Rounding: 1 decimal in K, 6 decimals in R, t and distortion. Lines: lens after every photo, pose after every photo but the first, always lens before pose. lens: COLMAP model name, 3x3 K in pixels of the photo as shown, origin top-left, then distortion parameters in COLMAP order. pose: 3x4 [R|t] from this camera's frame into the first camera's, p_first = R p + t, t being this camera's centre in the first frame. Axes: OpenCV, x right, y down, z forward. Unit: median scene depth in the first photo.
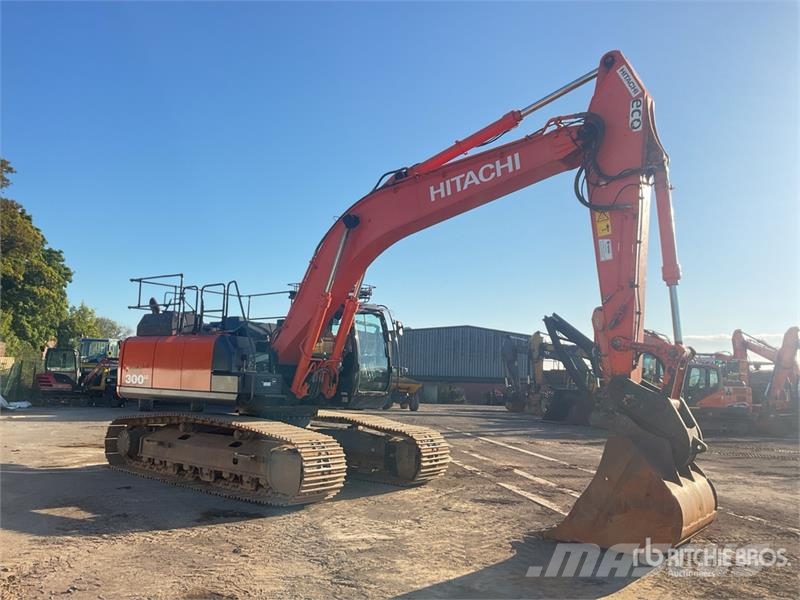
lens RADIAL K [[662.2, 0, 398.0], [0, 662.2, 297.2], [0, 0, 1]] dist [0.036564, -0.075154]
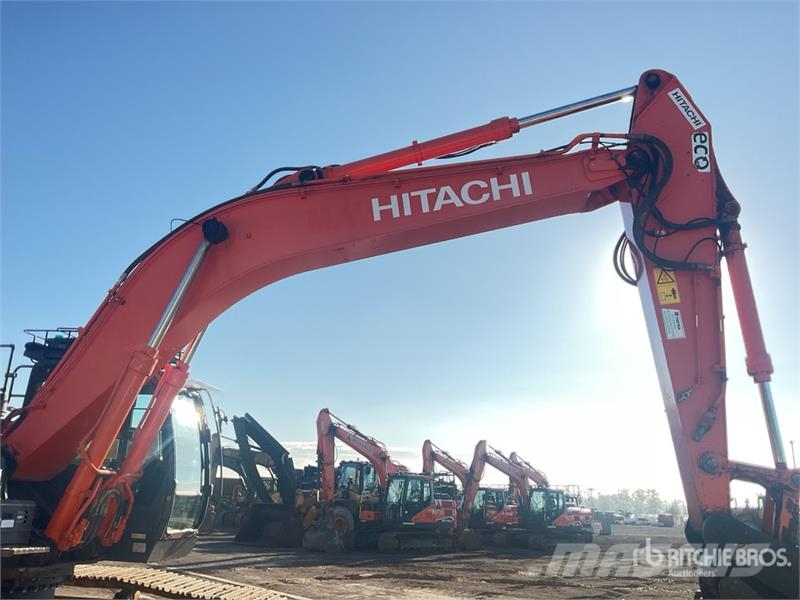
lens RADIAL K [[658.6, 0, 401.8], [0, 658.6, 303.7], [0, 0, 1]] dist [0.091499, -0.196308]
pose [[0.848281, 0.145364, 0.509203, -0.246127], [-0.070987, 0.984121, -0.162683, 0.035556], [-0.524766, 0.101855, 0.845131, 0.478080]]
